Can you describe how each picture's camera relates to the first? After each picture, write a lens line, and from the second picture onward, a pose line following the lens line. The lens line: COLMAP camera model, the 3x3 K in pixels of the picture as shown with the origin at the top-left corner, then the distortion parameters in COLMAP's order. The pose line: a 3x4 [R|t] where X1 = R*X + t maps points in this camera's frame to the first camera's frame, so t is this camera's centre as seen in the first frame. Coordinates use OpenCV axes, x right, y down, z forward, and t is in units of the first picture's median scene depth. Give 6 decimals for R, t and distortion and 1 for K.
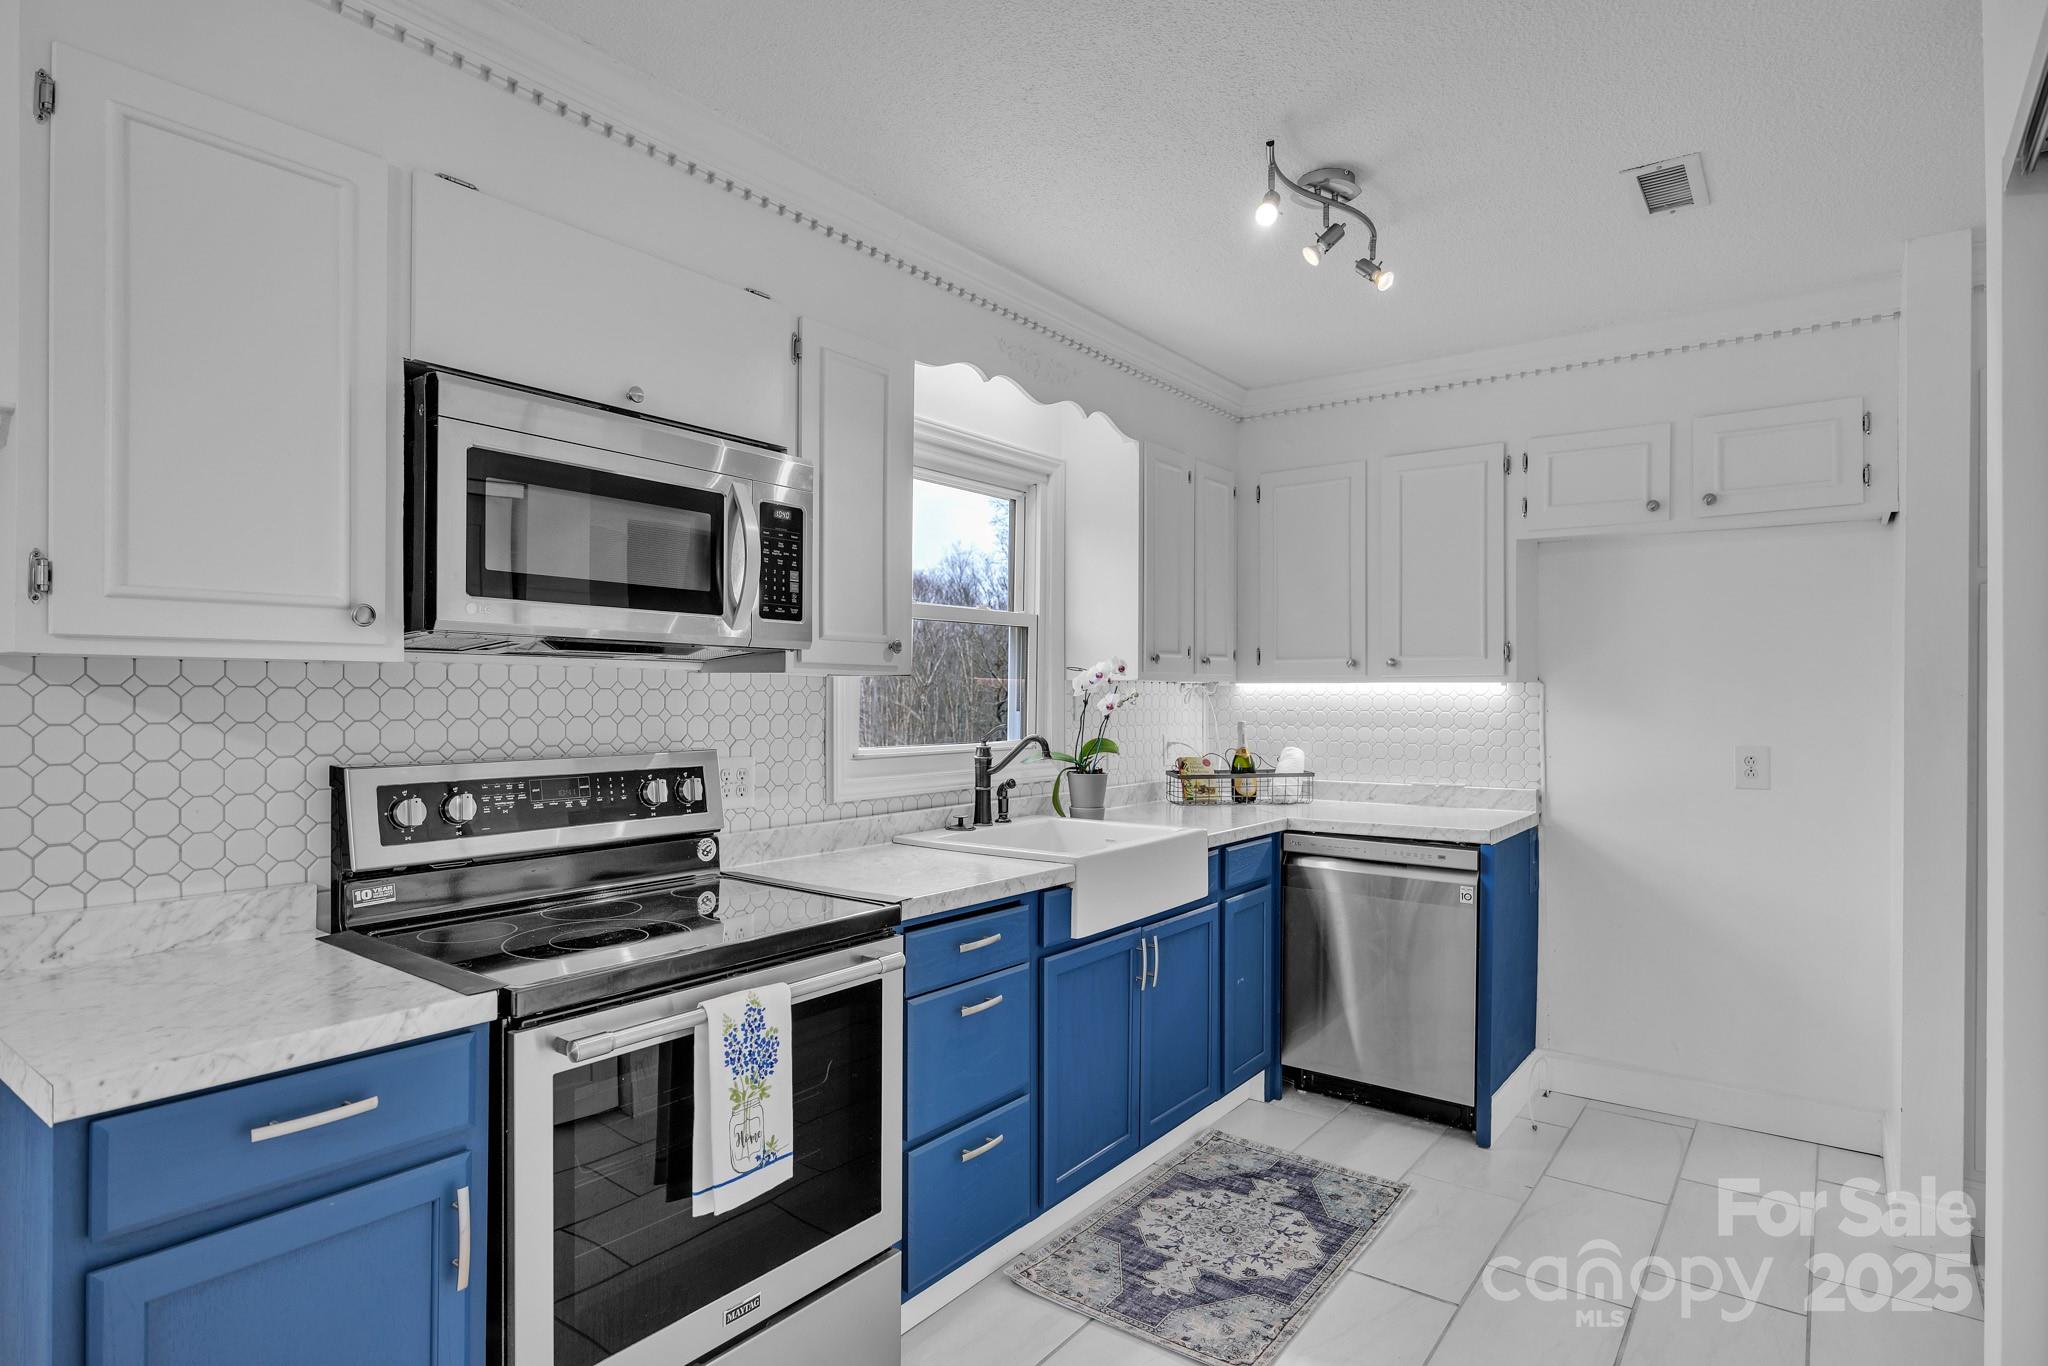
lens RADIAL K [[1074.2, 0, 1035.6], [0, 1074.2, 693.7], [0, 0, 1]] dist [-0.004719, -0.001786]
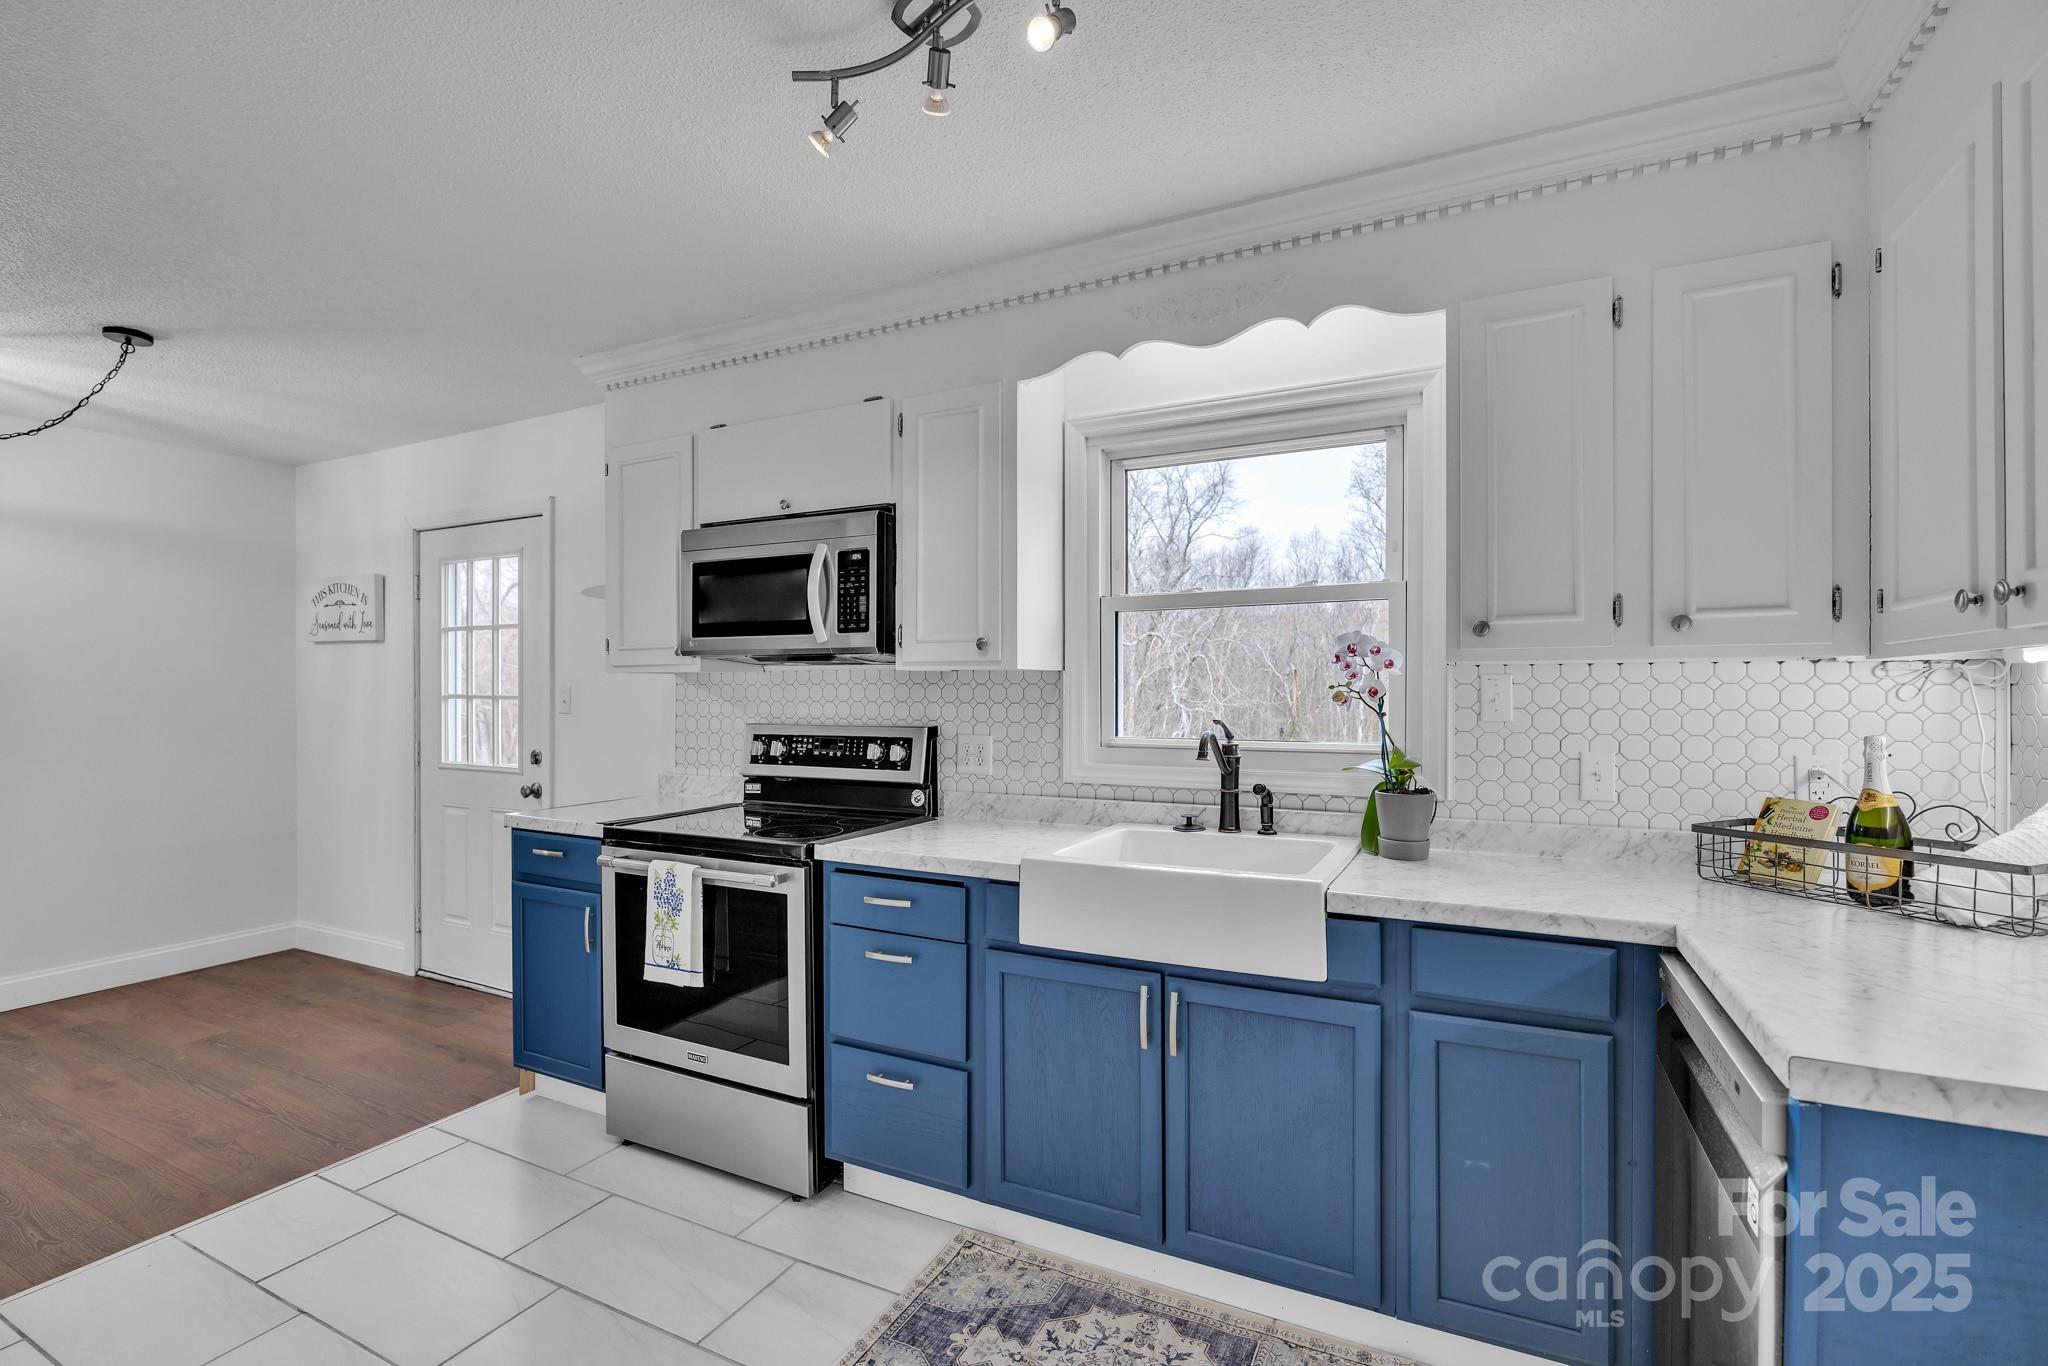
lens RADIAL K [[915.9, 0, 1026.3], [0, 915.9, 694.1], [0, 0, 1]] dist [-0.014597, 0.000479]
pose [[0.178353, -0.000878, -0.983966, 0.801920], [0.000987, 0.999999, -0.000713, 0.009816], [0.983966, -0.000844, 0.178353, 0.833056]]
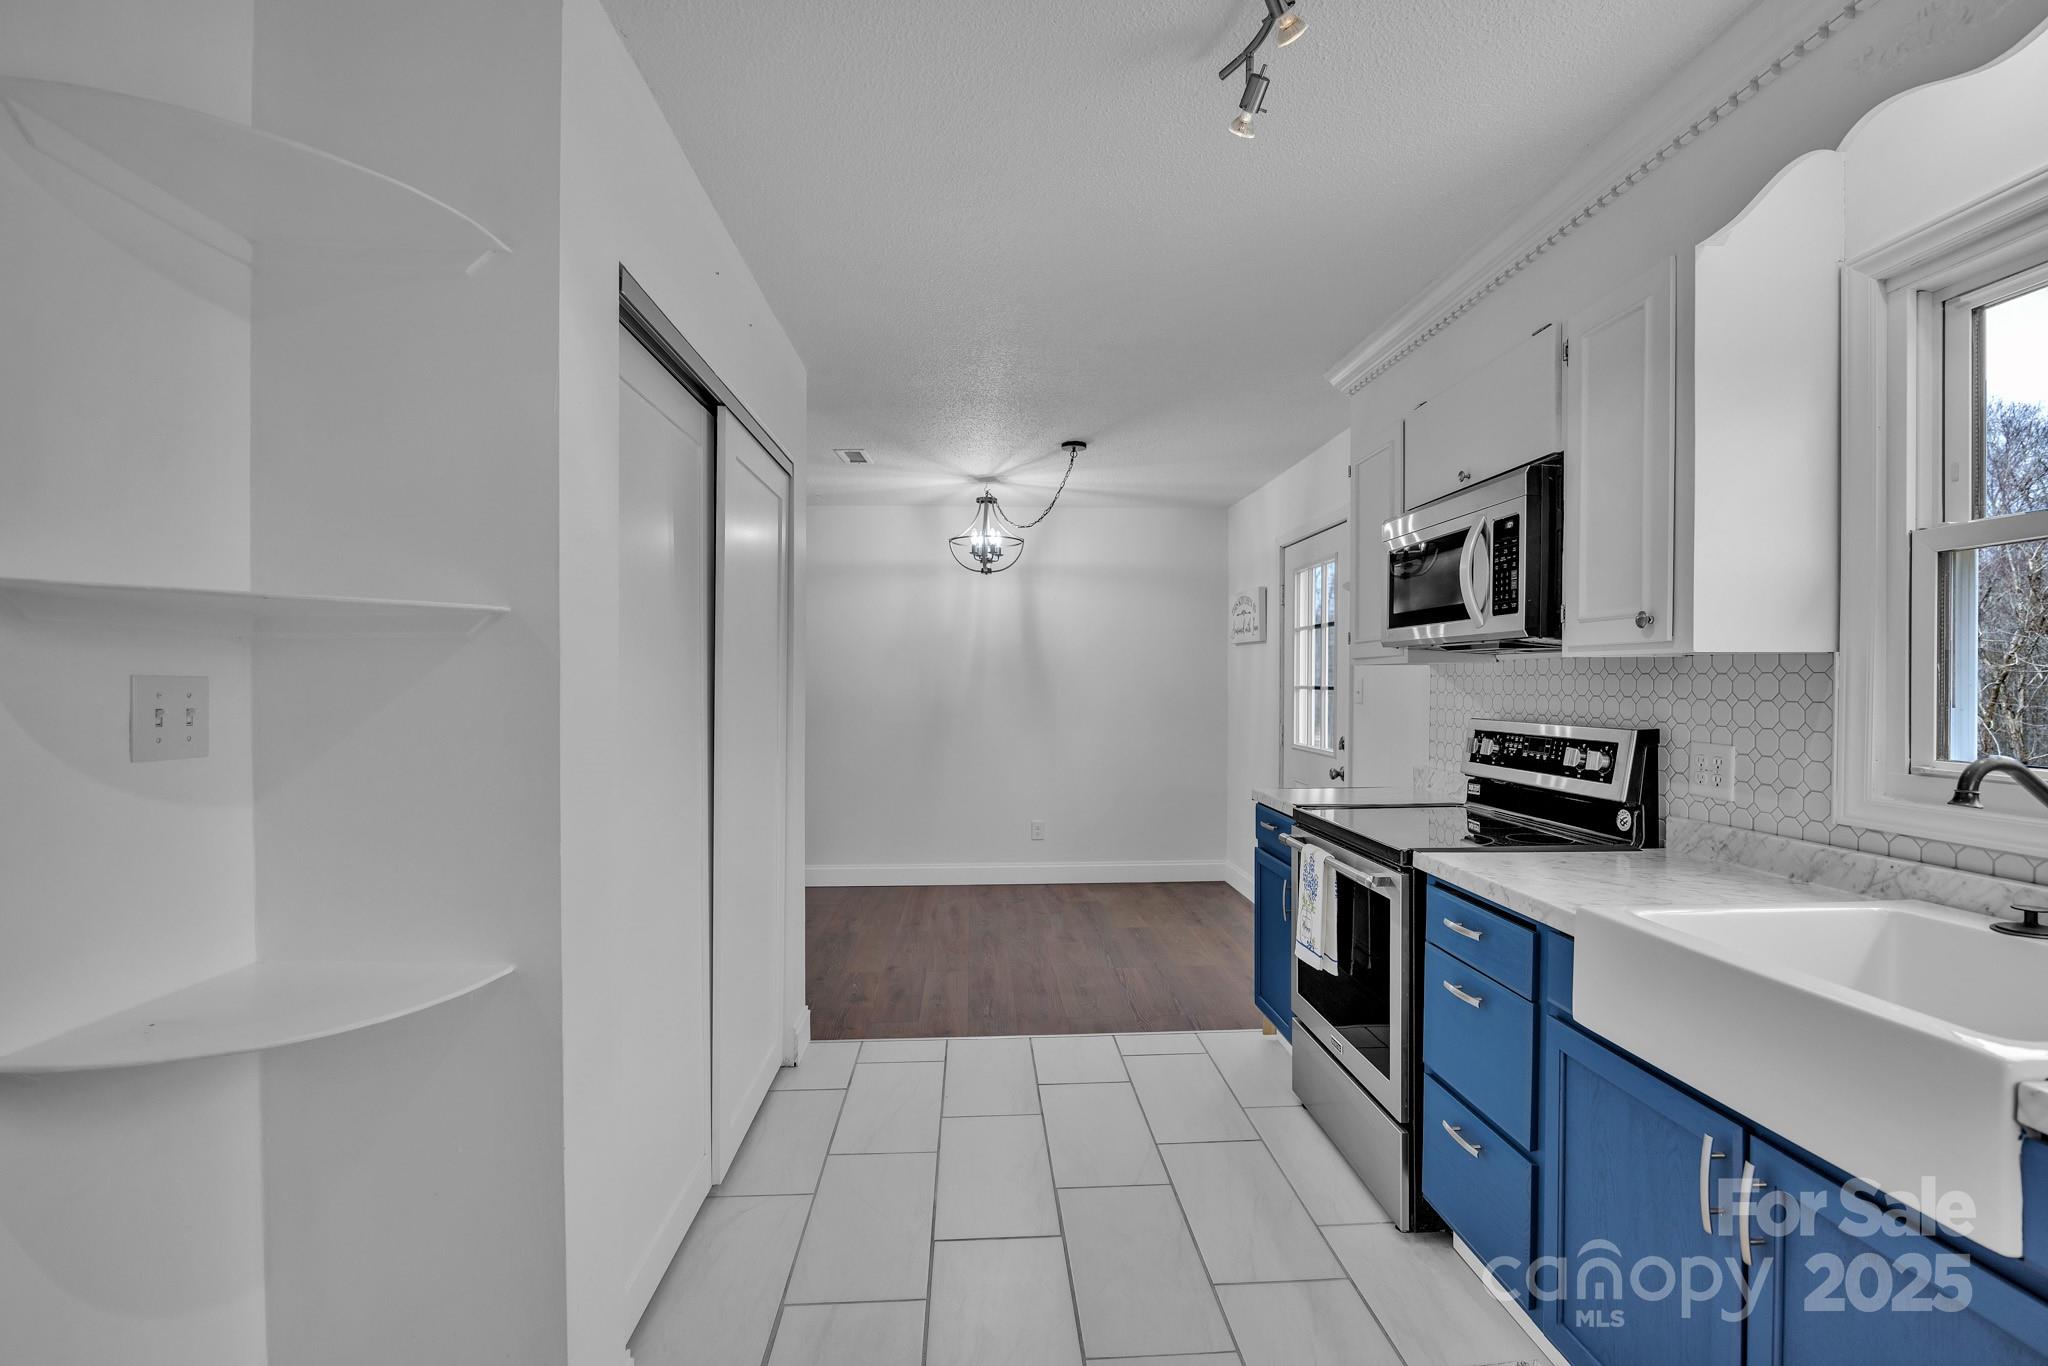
lens RADIAL K [[915.9, 0, 1027.0], [0, 915.9, 695.7], [0, 0, 1]] dist [-0.014597, 0.000479]
pose [[-0.765137, 0.004796, -0.643849, 0.675595], [-0.004096, 0.999916, 0.012317, 0.008928], [0.643854, 0.012061, -0.765053, 1.182194]]
